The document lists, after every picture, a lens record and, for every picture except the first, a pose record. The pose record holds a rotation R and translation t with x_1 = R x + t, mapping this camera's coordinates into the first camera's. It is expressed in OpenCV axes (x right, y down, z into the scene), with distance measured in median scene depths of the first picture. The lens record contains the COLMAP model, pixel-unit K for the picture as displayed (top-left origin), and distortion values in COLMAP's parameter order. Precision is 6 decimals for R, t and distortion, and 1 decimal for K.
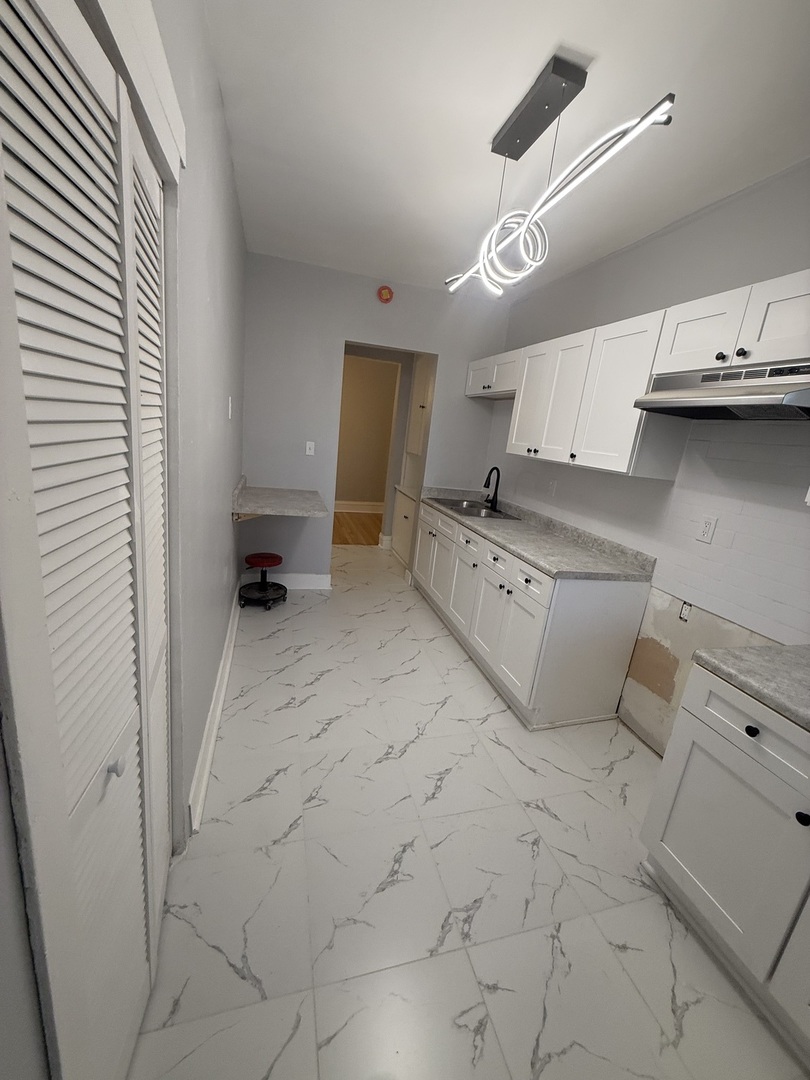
lens RADIAL K [[437.2, 0, 407.5], [0, 437.2, 535.7], [0, 0, 1]] dist [0.003943, 0.000106]
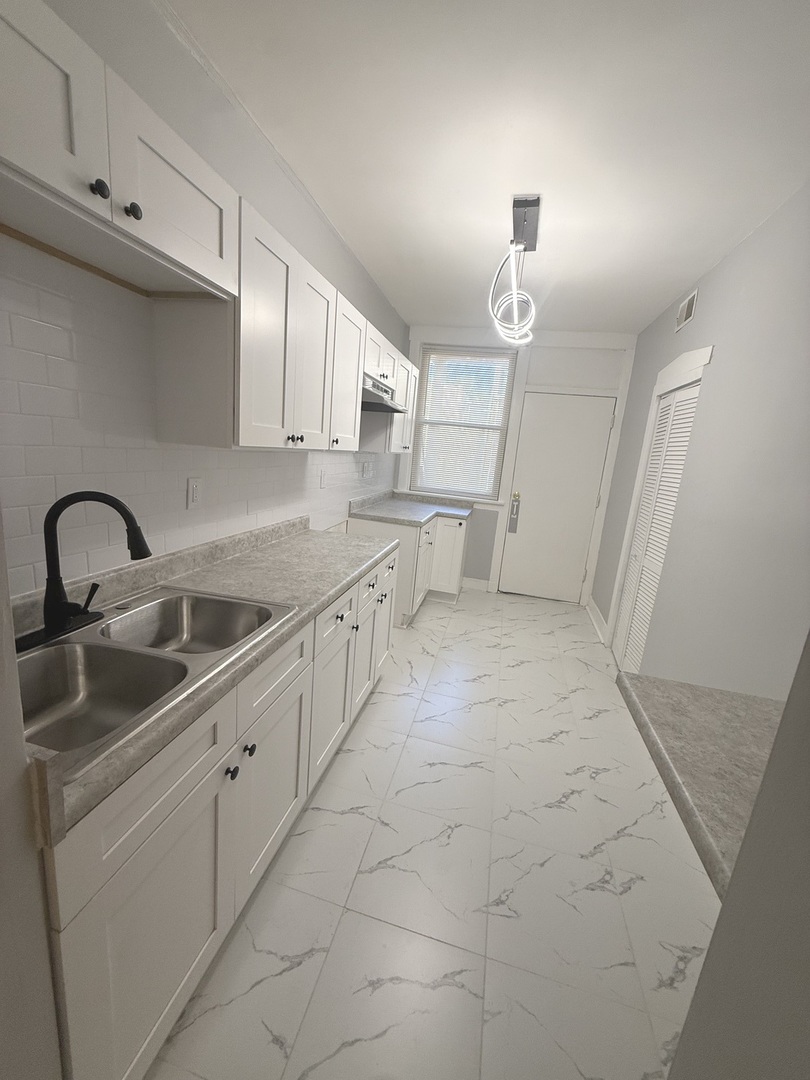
lens RADIAL K [[437.2, 0, 410.5], [0, 437.2, 544.7], [0, 0, 1]] dist [0.003943, 0.000106]
pose [[-0.861496, -0.280461, 0.423279, -0.164975], [-0.061338, 0.884992, 0.461548, -0.360816], [-0.504045, 0.371659, -0.779620, 1.478006]]
